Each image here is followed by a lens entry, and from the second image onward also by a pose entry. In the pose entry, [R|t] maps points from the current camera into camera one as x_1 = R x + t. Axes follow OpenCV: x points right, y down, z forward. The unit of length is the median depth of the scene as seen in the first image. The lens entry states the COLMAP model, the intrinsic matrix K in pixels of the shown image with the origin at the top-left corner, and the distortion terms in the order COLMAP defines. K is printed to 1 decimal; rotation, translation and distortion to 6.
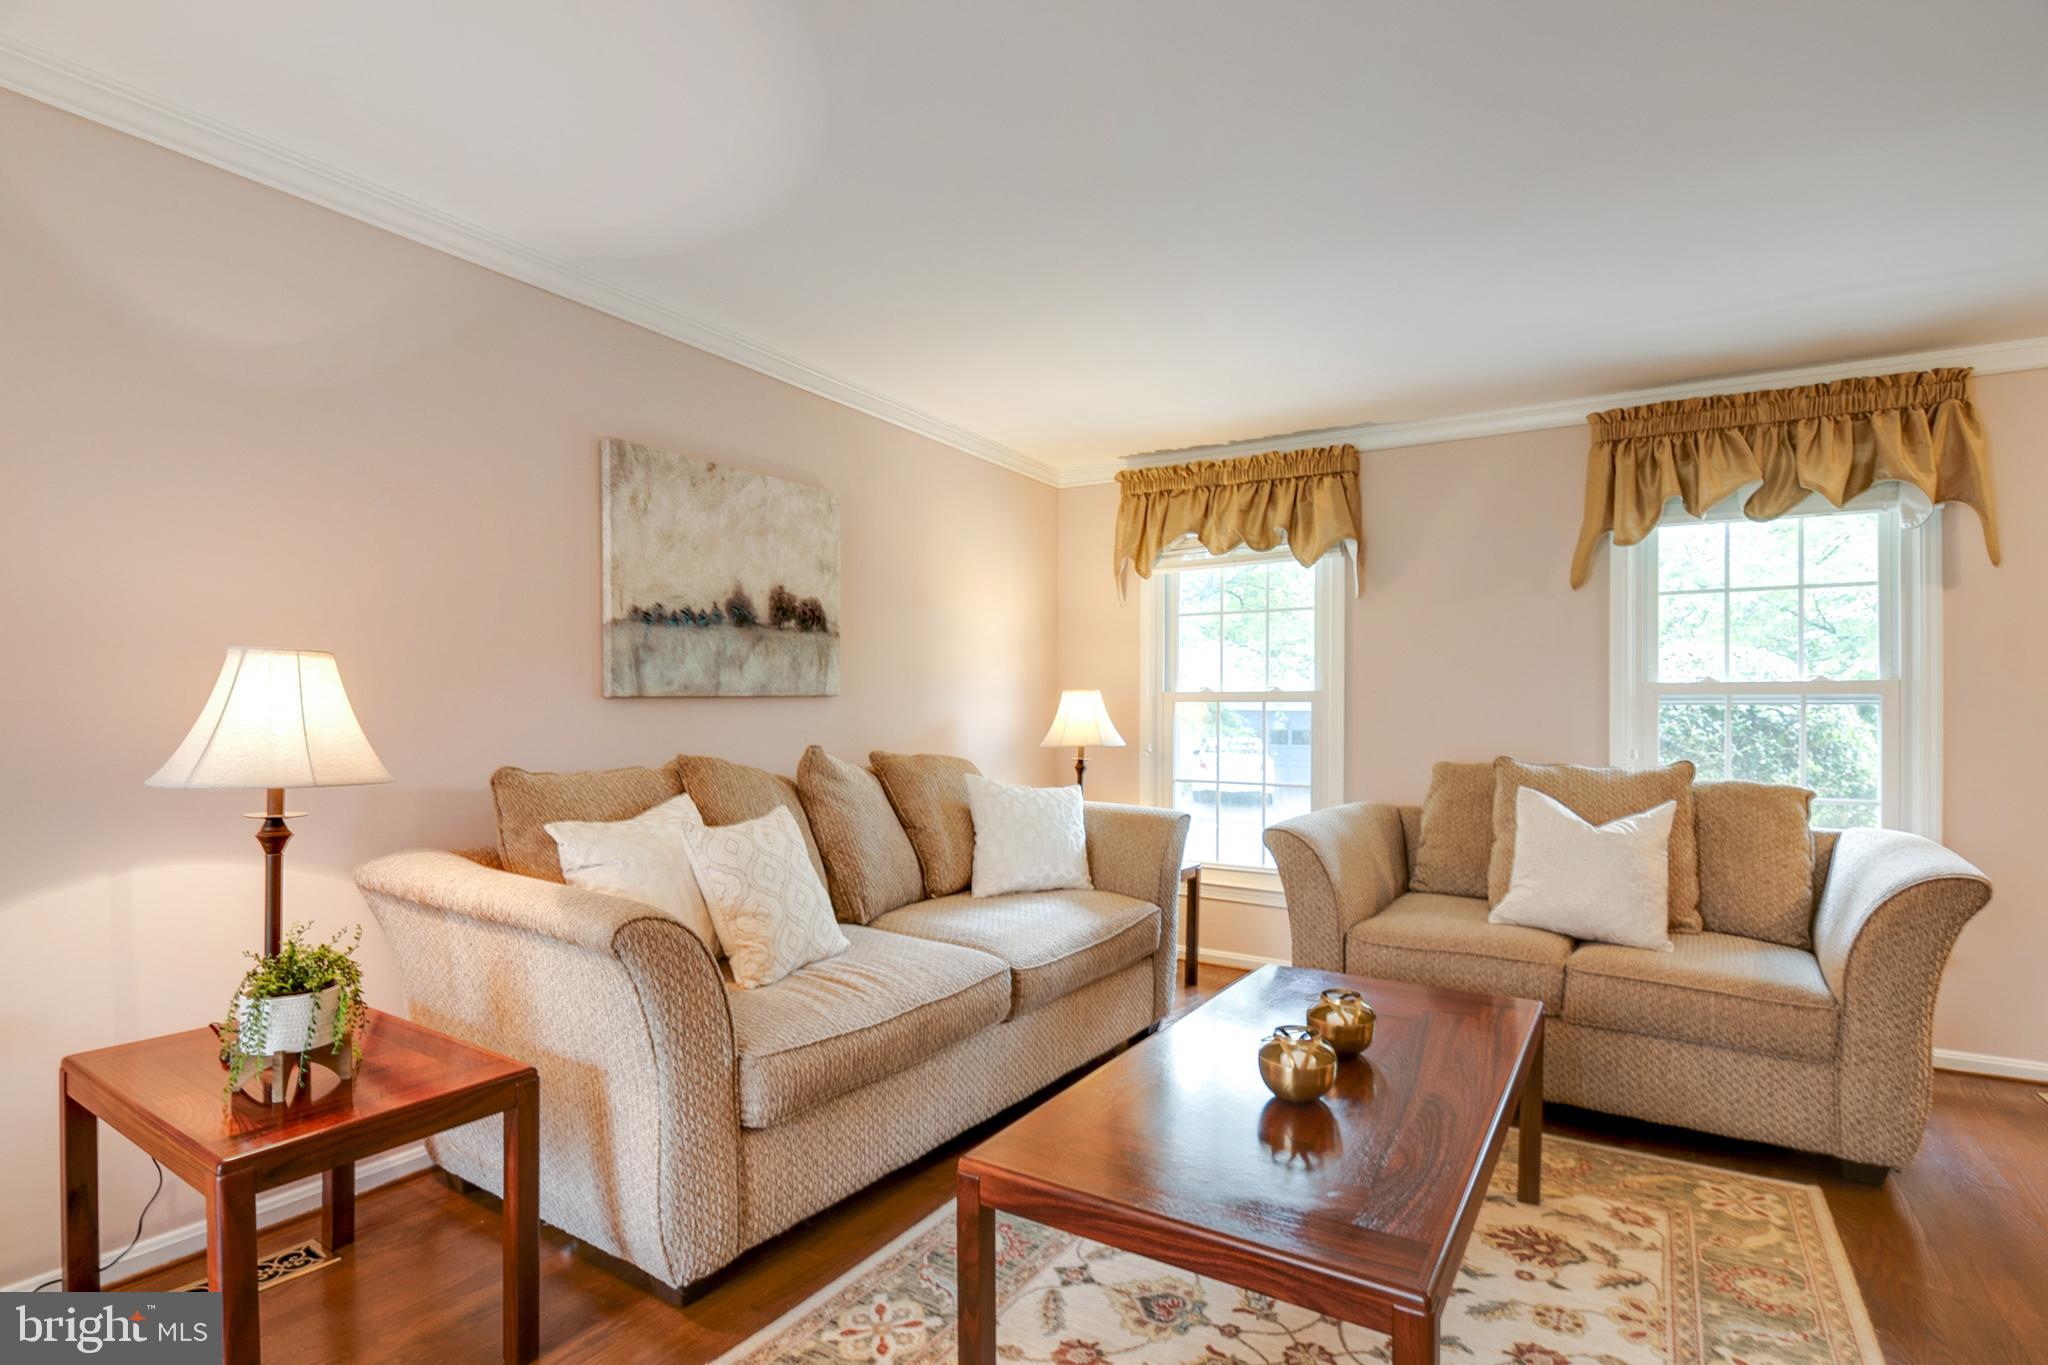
lens RADIAL K [[999.5, 0, 1040.4], [0, 999.5, 706.6], [0, 0, 1]] dist [-0.009248, -0.008325]
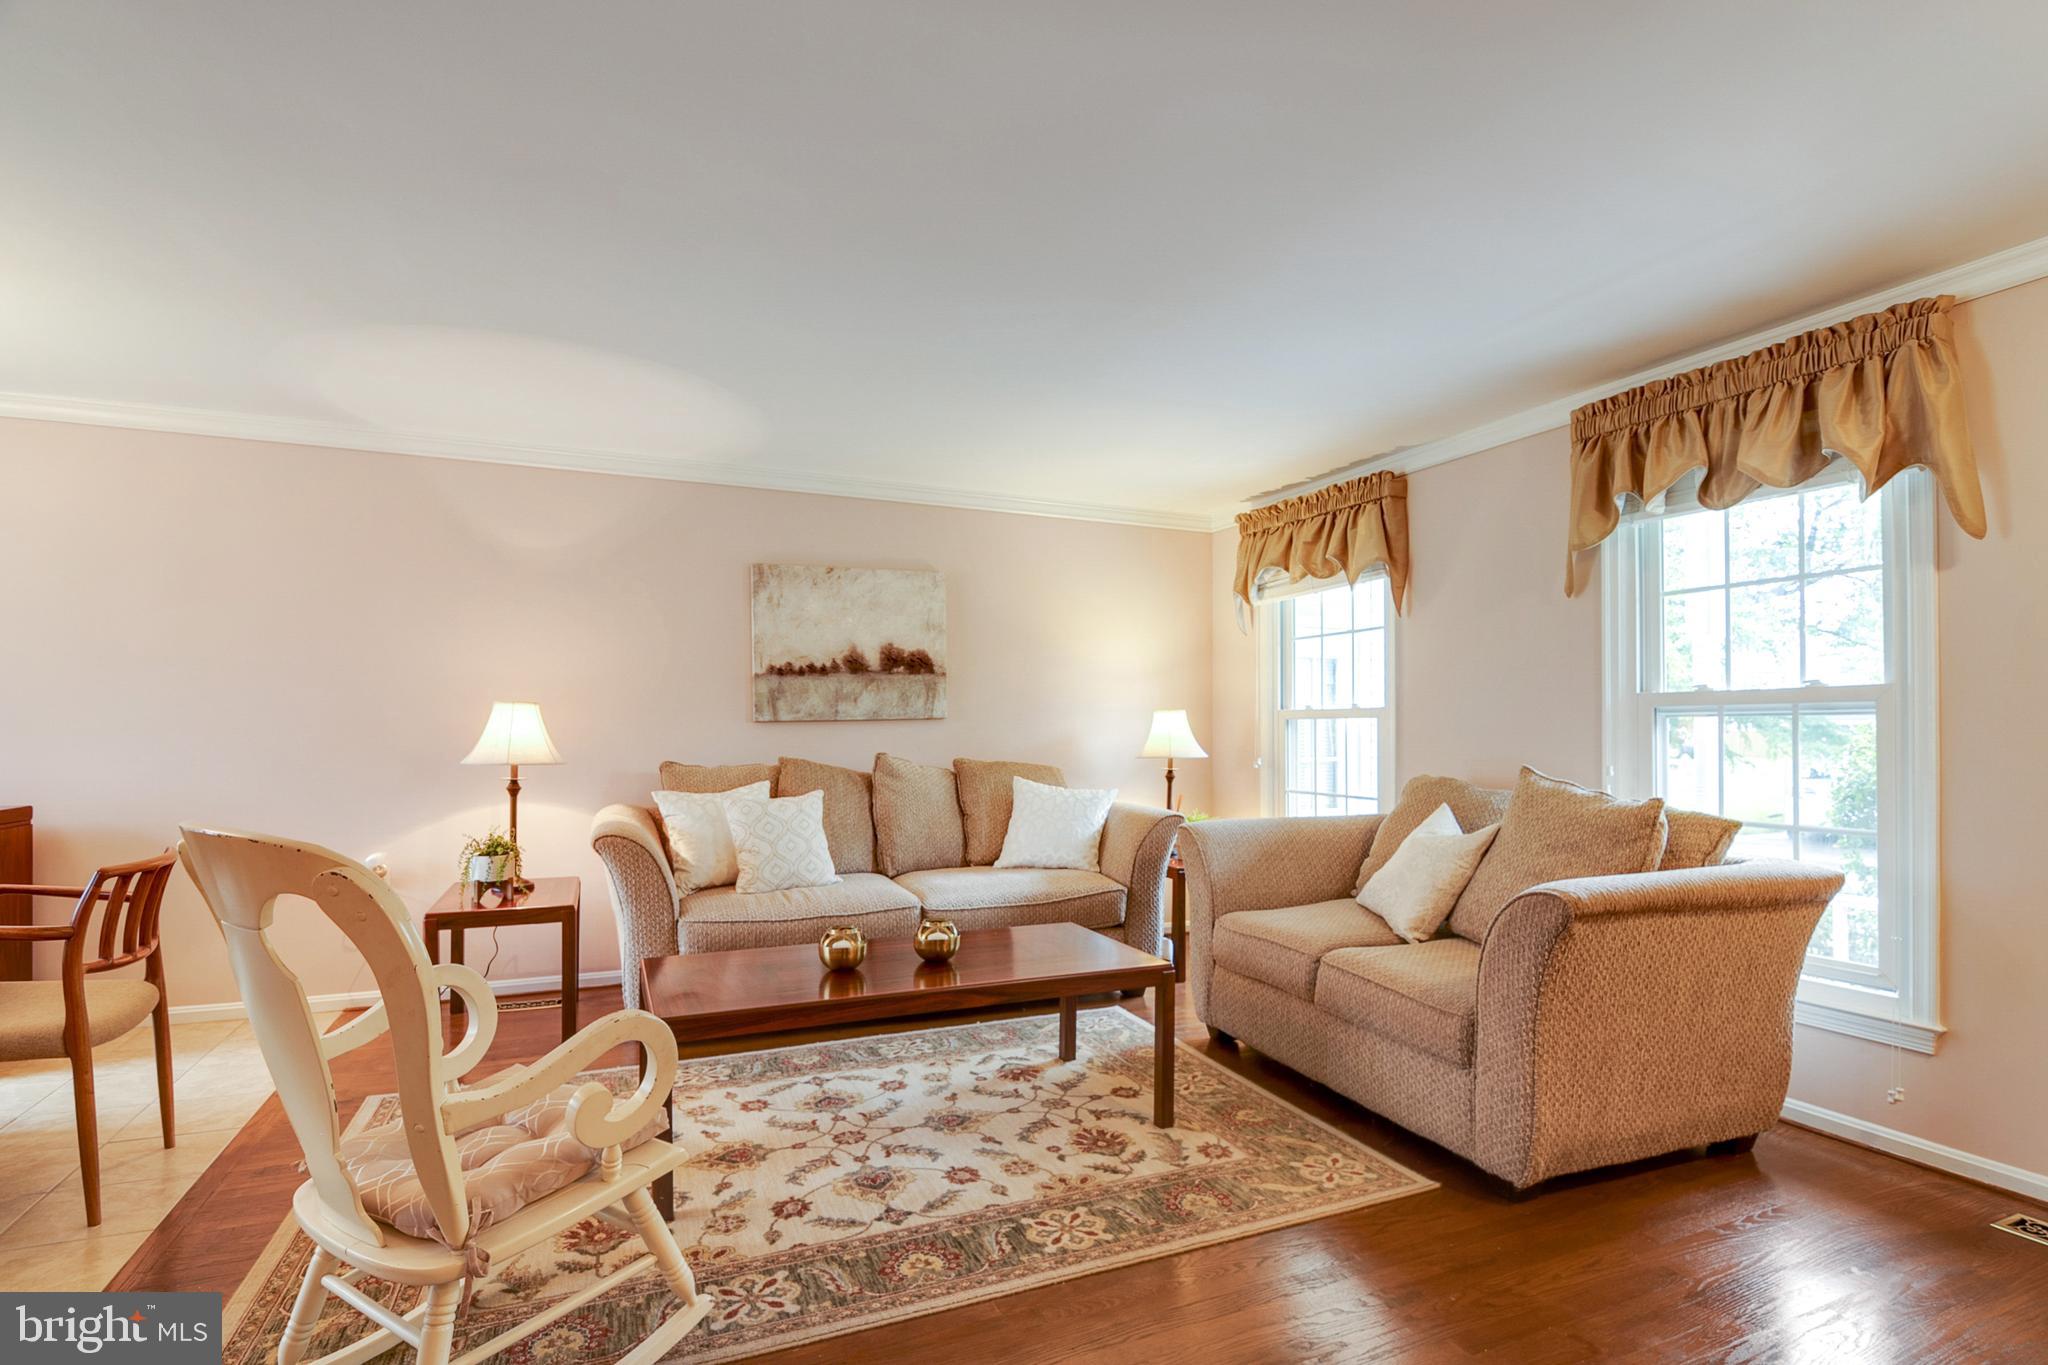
lens RADIAL K [[999.5, 0, 1037.6], [0, 999.5, 710.8], [0, 0, 1]] dist [-0.009248, -0.008325]
pose [[0.824368, -0.015599, -0.565840, 0.776304], [0.007524, 0.999834, -0.016603, 0.003081], [0.566005, 0.009429, 0.824348, -0.079845]]
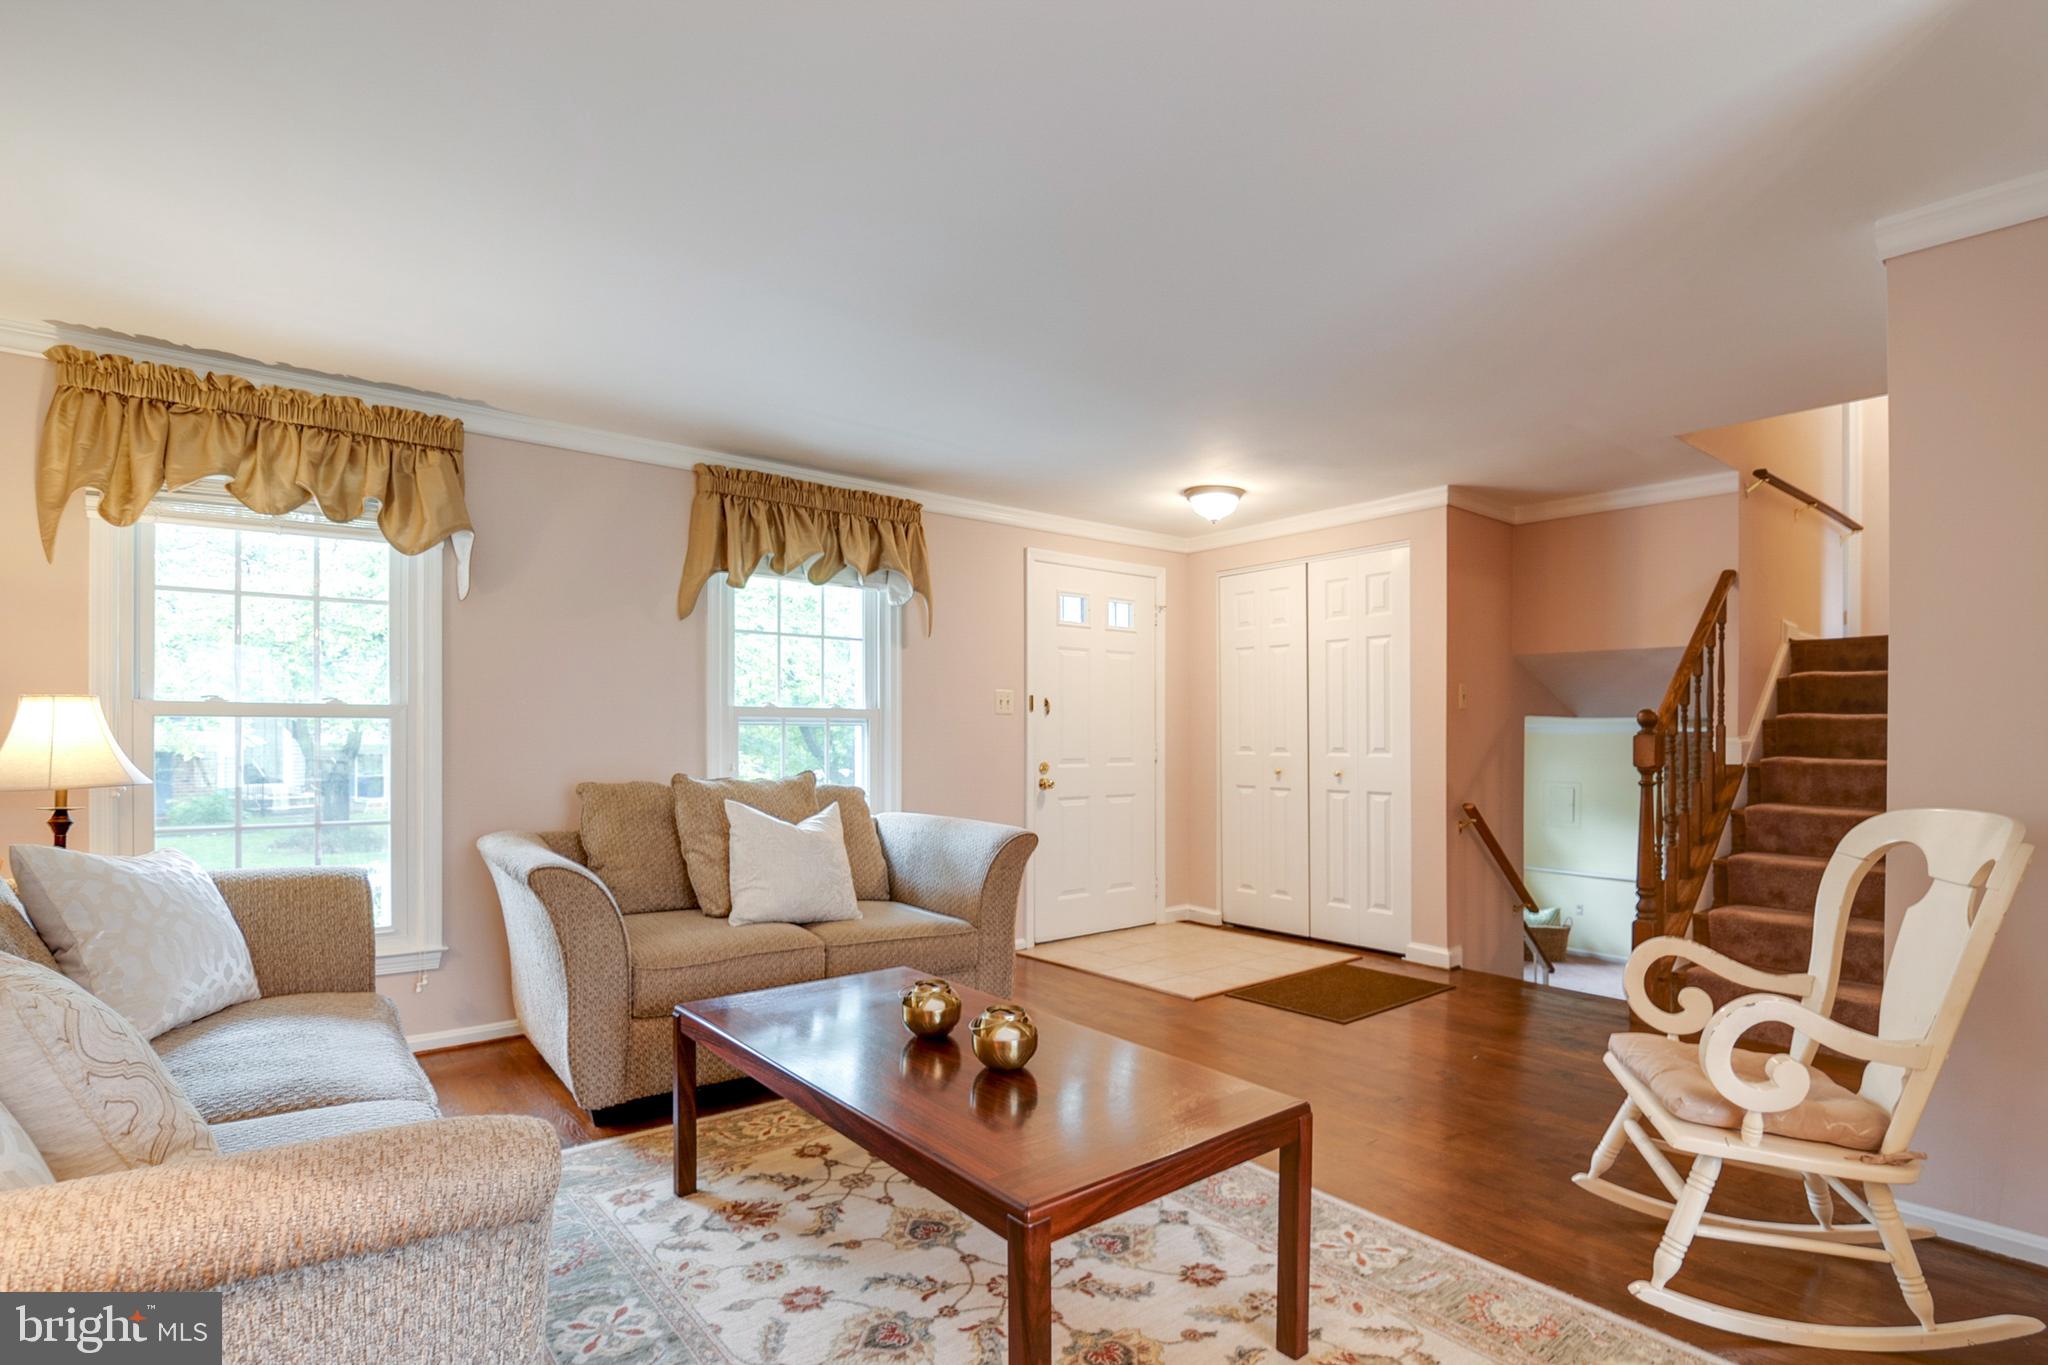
lens RADIAL K [[999.5, 0, 1042.9], [0, 999.5, 732.9], [0, 0, 1]] dist [-0.009248, -0.008325]
pose [[0.317878, -0.004480, 0.948121, -0.451739], [-0.007944, 0.999941, 0.007388, -0.003741], [-0.948098, -0.009880, 0.317824, 0.322766]]
